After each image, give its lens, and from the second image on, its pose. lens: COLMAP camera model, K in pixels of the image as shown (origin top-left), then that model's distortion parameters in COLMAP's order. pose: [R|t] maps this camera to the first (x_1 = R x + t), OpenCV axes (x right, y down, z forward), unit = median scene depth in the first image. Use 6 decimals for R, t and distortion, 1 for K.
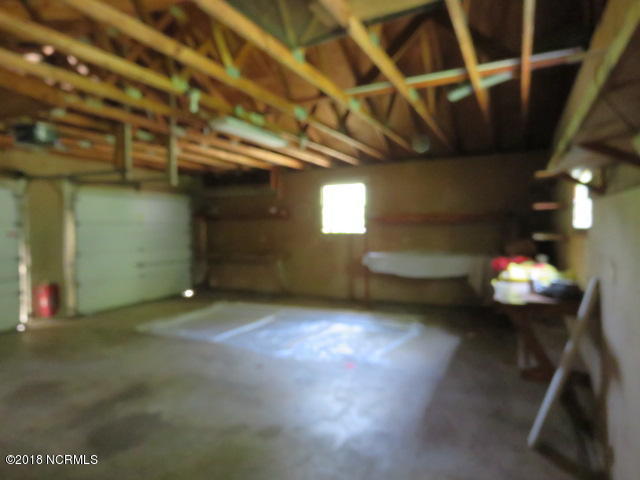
lens RADIAL K [[406.2, 0, 319.5], [0, 406.2, 240.5], [0, 0, 1]] dist [-0.002784, -0.001617]
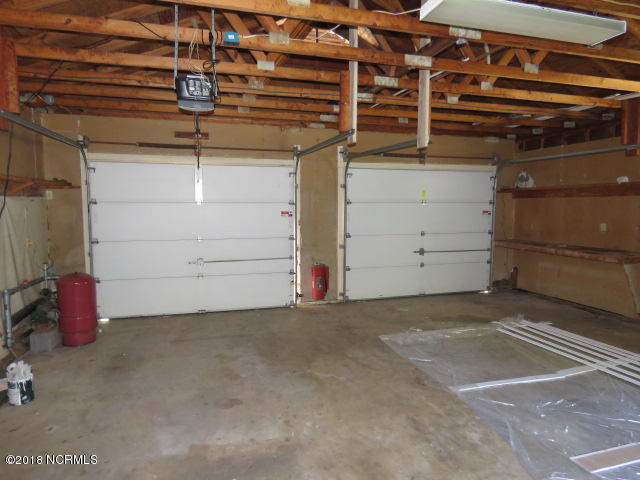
lens RADIAL K [[406.2, 0, 320.4], [0, 406.2, 237.0], [0, 0, 1]] dist [-0.002784, -0.001617]
pose [[0.667237, 0.056877, -0.742671, 0.039517], [-0.022578, 0.998166, 0.056160, -0.012275], [0.744504, -0.020704, 0.667297, 0.346011]]
